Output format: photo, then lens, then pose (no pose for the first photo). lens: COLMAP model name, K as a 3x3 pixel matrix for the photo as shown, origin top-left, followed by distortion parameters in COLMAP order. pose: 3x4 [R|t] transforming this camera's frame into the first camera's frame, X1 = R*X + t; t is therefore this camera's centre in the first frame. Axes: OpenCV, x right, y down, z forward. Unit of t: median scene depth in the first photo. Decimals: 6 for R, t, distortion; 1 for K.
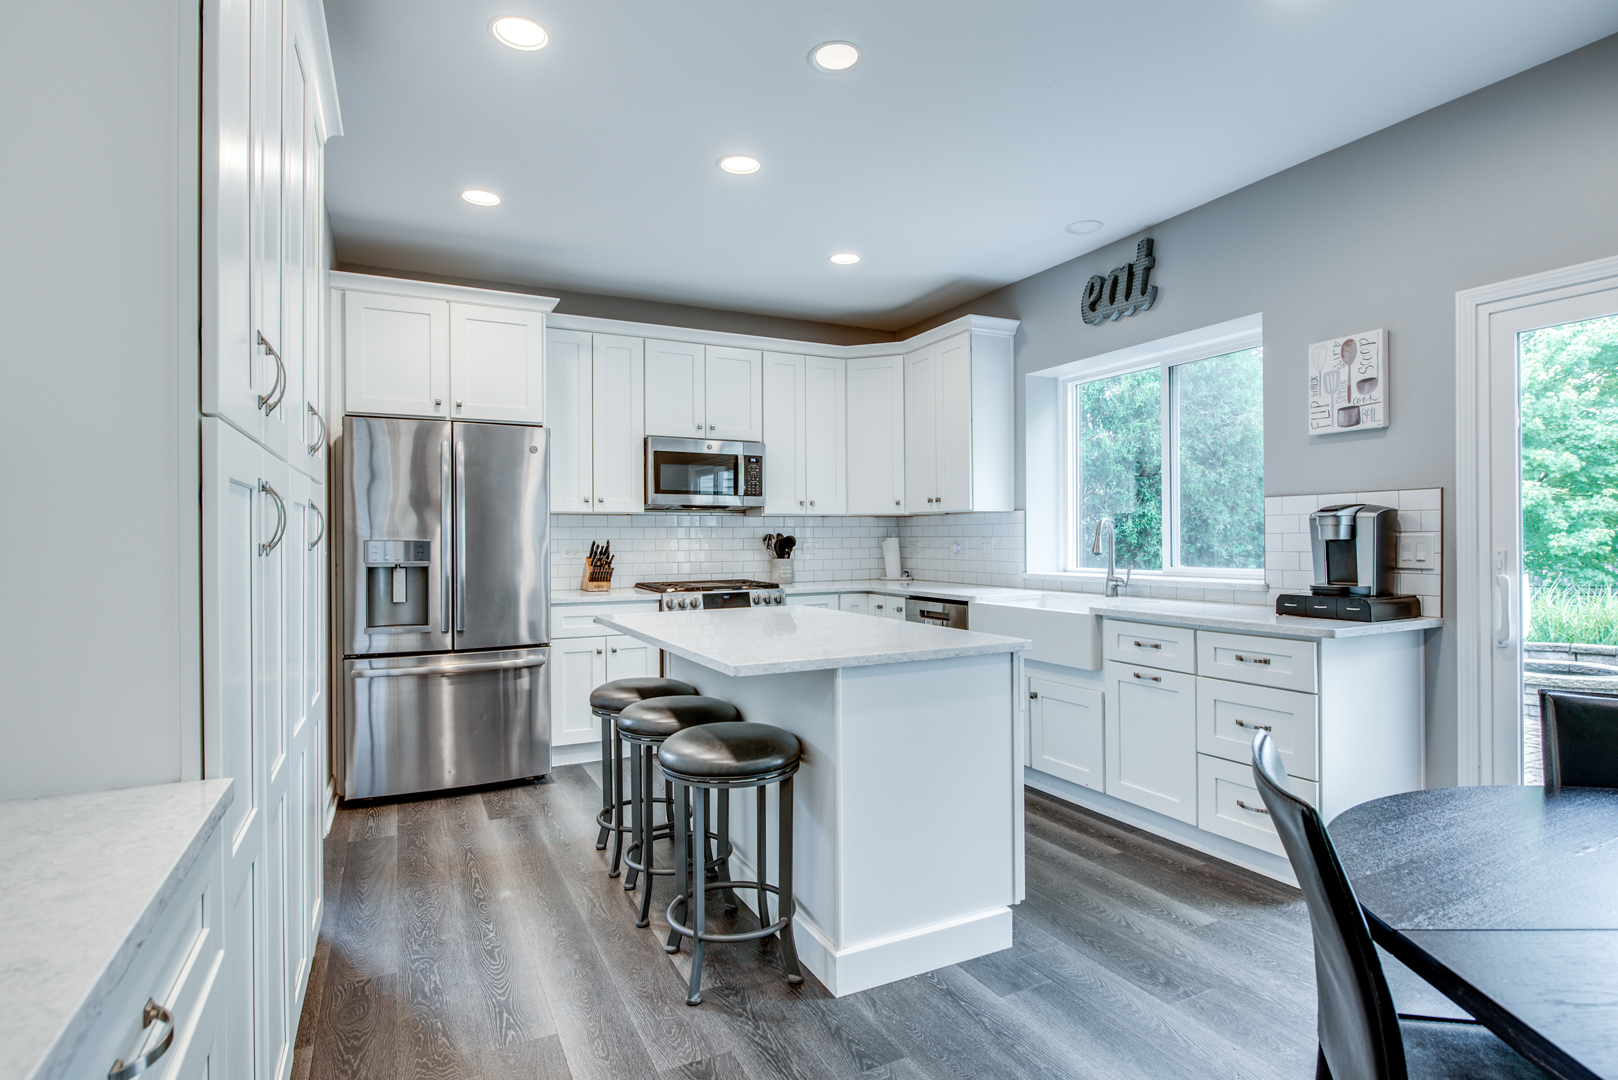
lens RADIAL K [[820.3, 0, 809.0], [0, 820.3, 540.0], [0, 0, 1]] dist [-0.006023, -0.001518]
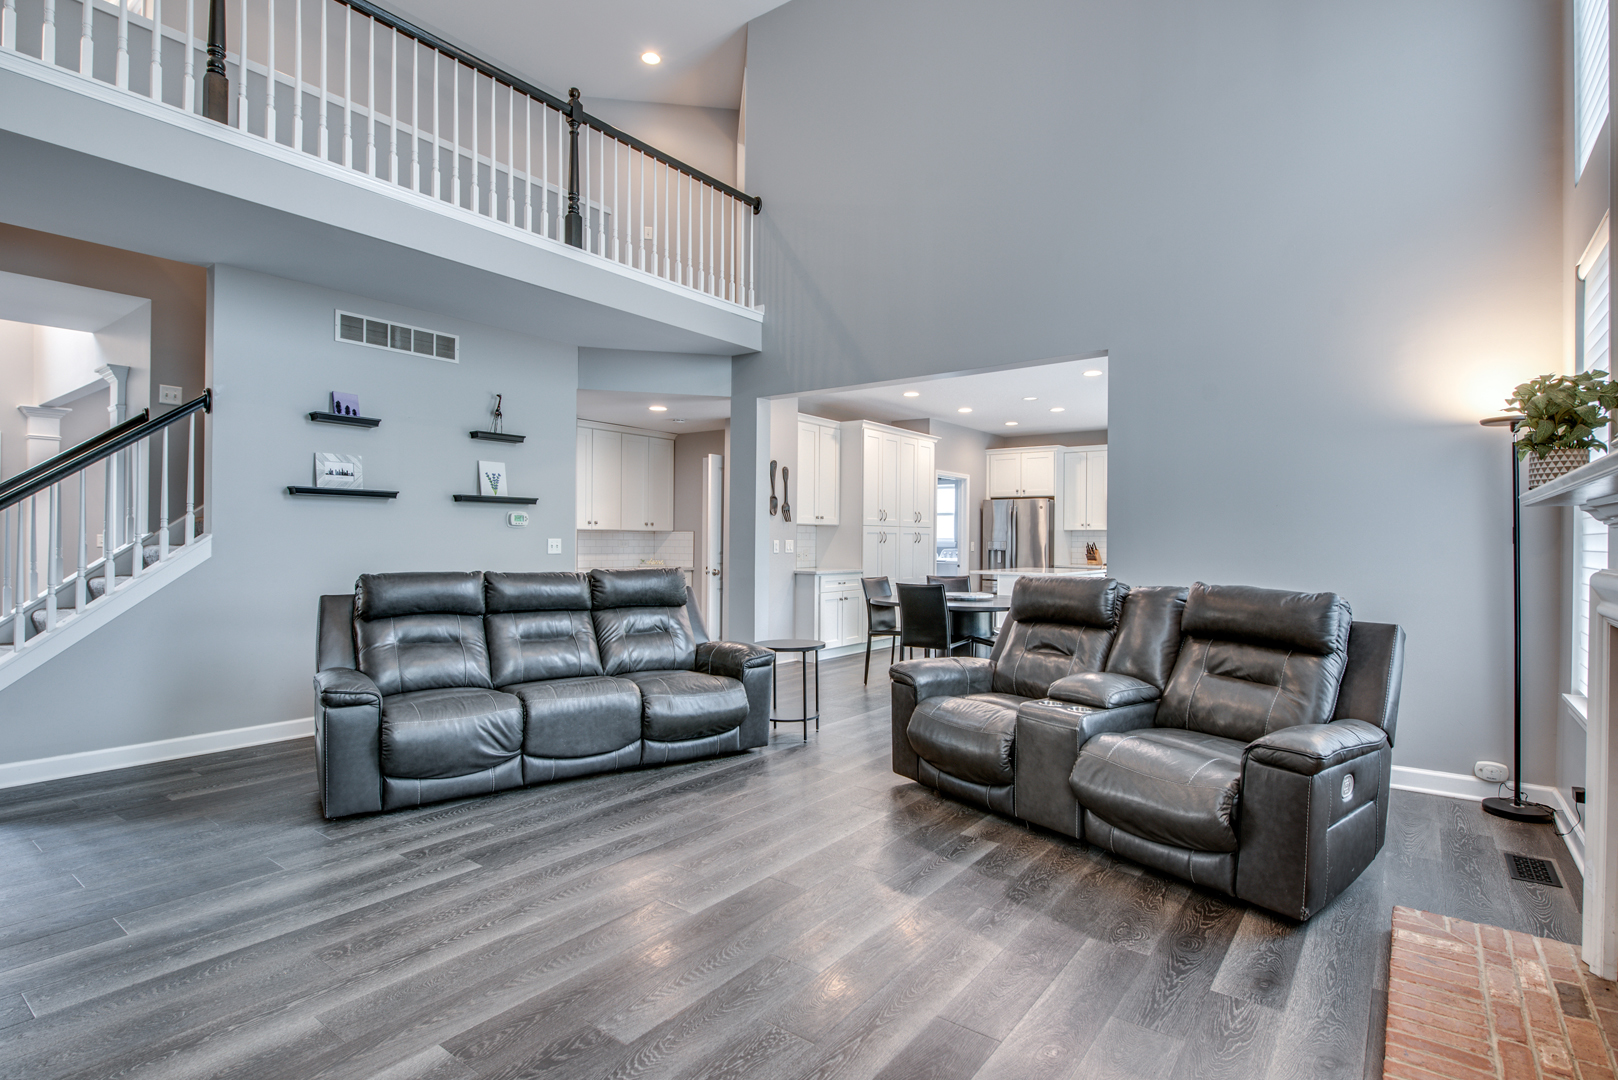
lens RADIAL K [[799.4, 0, 817.0], [0, 799.4, 538.7], [0, 0, 1]] dist [-0.008607, -0.001706]
pose [[0.444898, 0.007418, -0.895550, 1.421327], [-0.009745, 0.999947, 0.003442, -0.009652], [0.895528, 0.007196, 0.444947, -0.680827]]
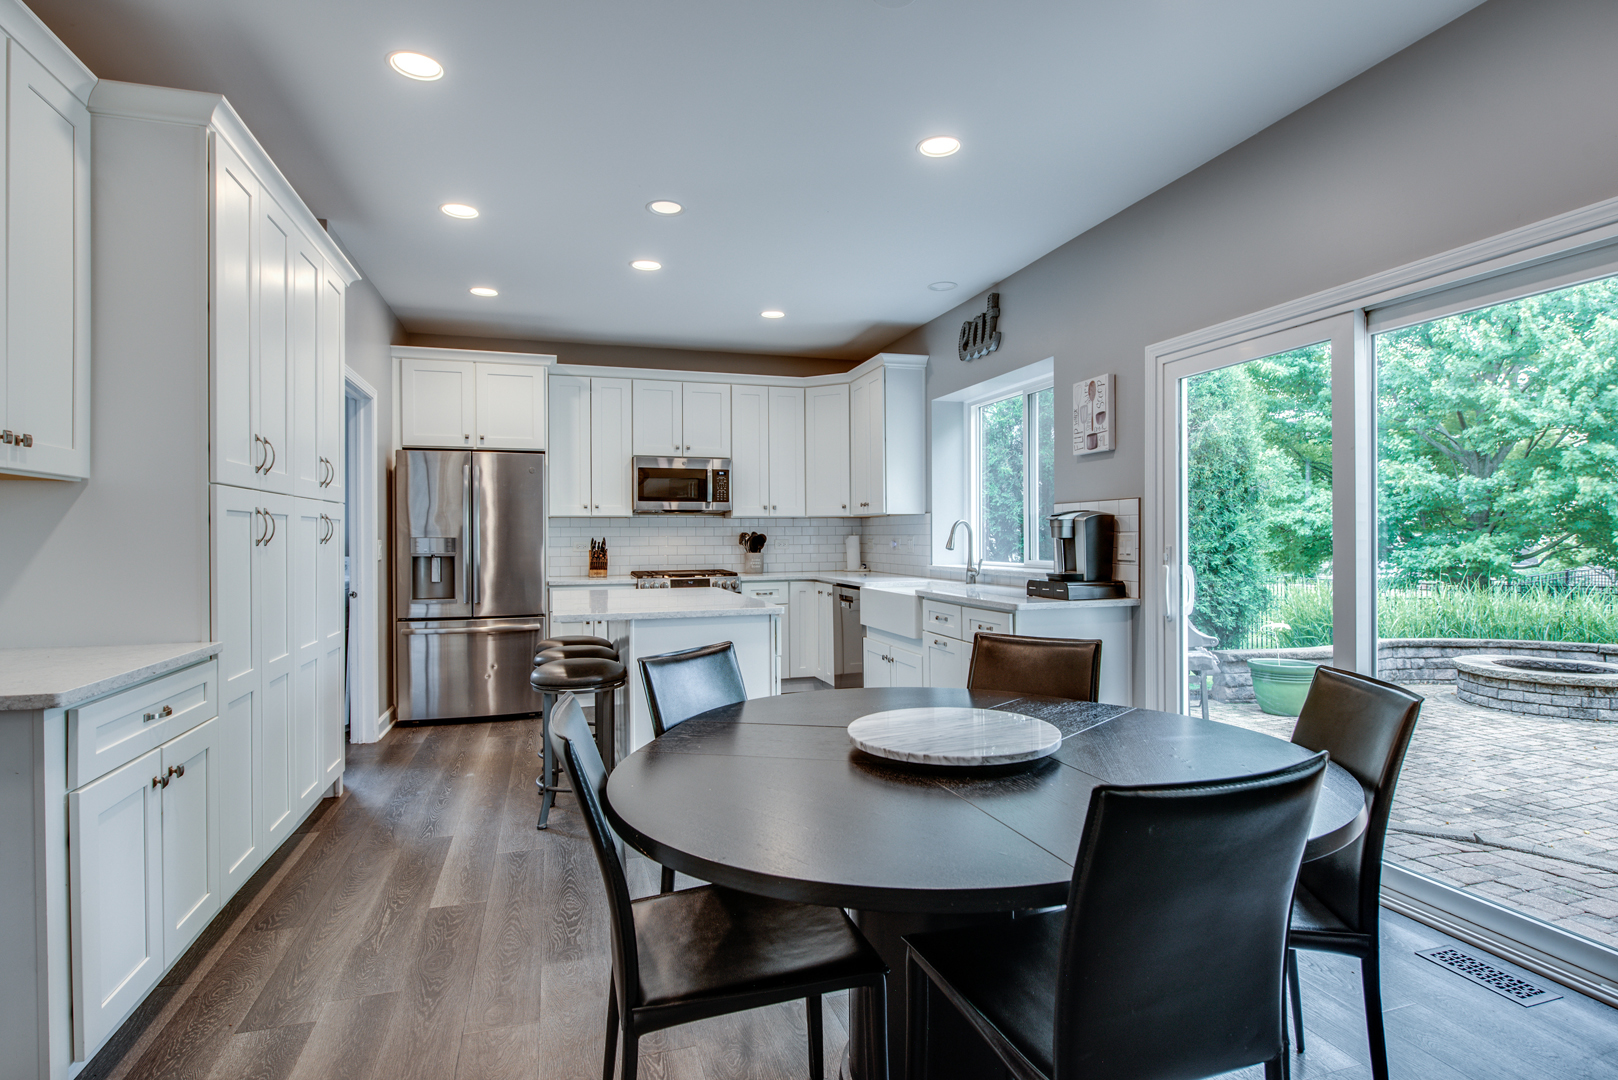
lens RADIAL K [[820.3, 0, 809.0], [0, 820.3, 540.0], [0, 0, 1]] dist [-0.006023, -0.001518]
pose [[0.986713, 0.001560, -0.162466, 0.287923], [-0.000925, 0.999992, 0.003984, -0.001387], [0.162471, -0.003780, 0.986706, -0.222262]]
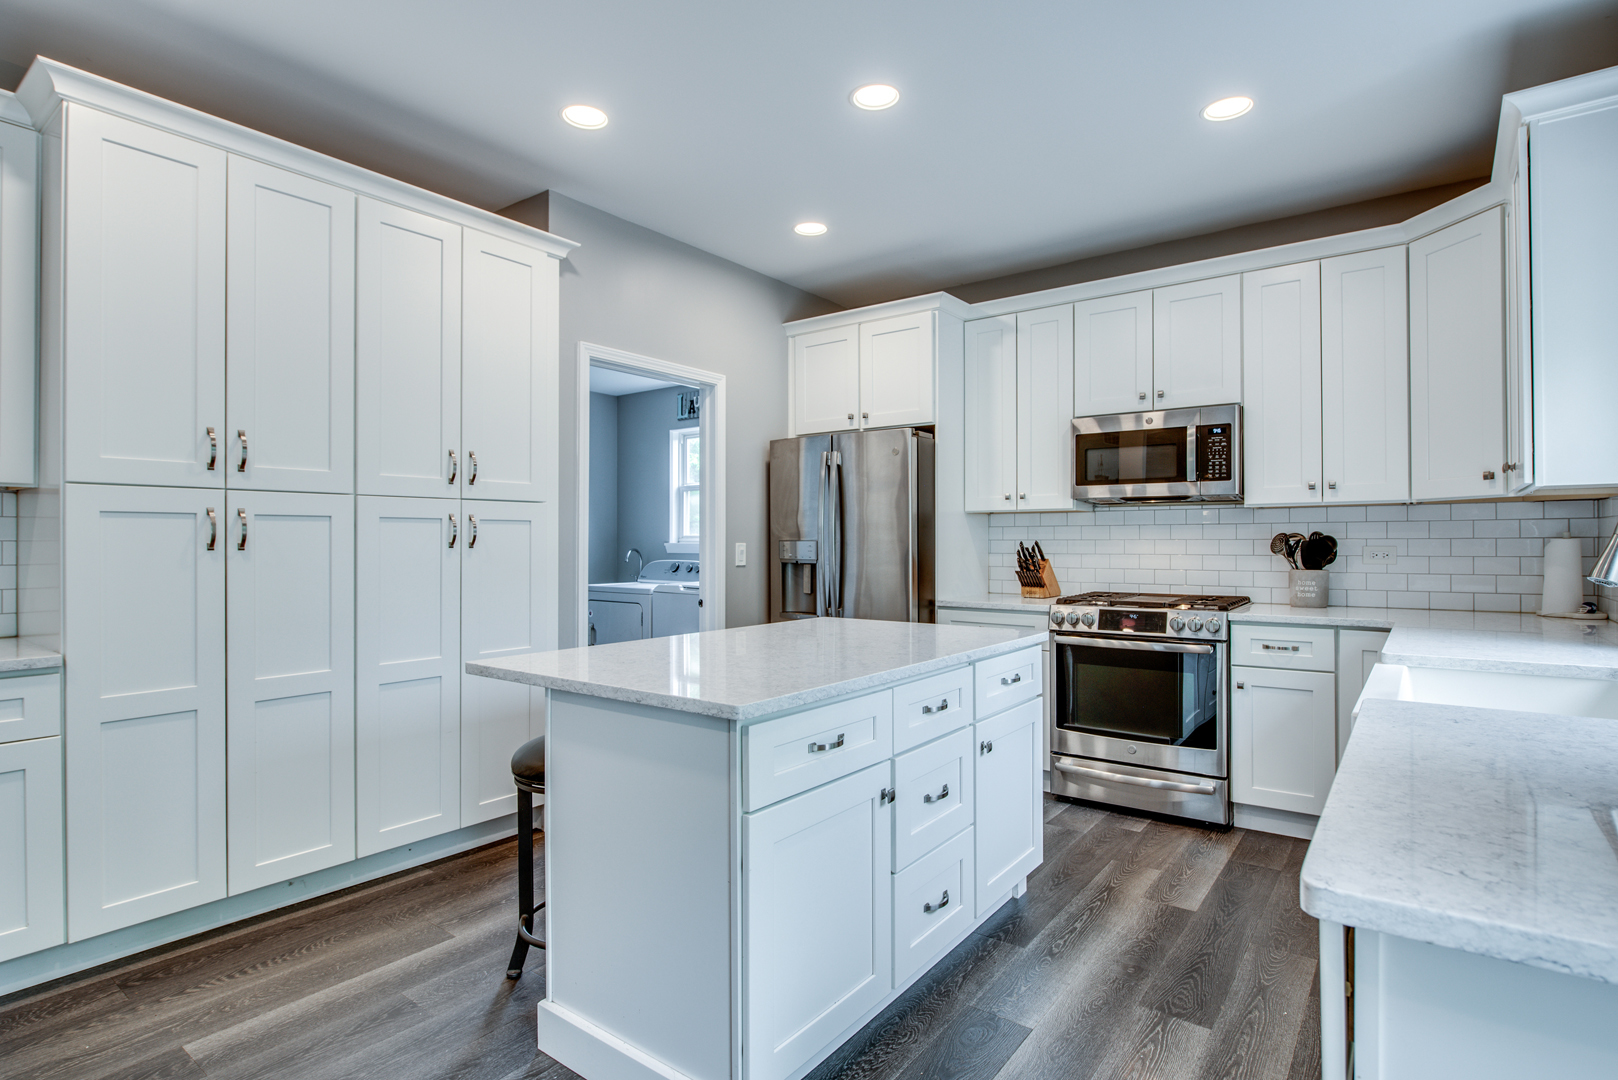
lens RADIAL K [[820.3, 0, 809.0], [0, 820.3, 540.0], [0, 0, 1]] dist [-0.006023, -0.001518]
pose [[0.445687, 0.006177, -0.895168, 0.451249], [-0.001274, 0.999980, 0.006265, -0.006207], [0.895188, -0.001652, 0.445686, 0.391545]]
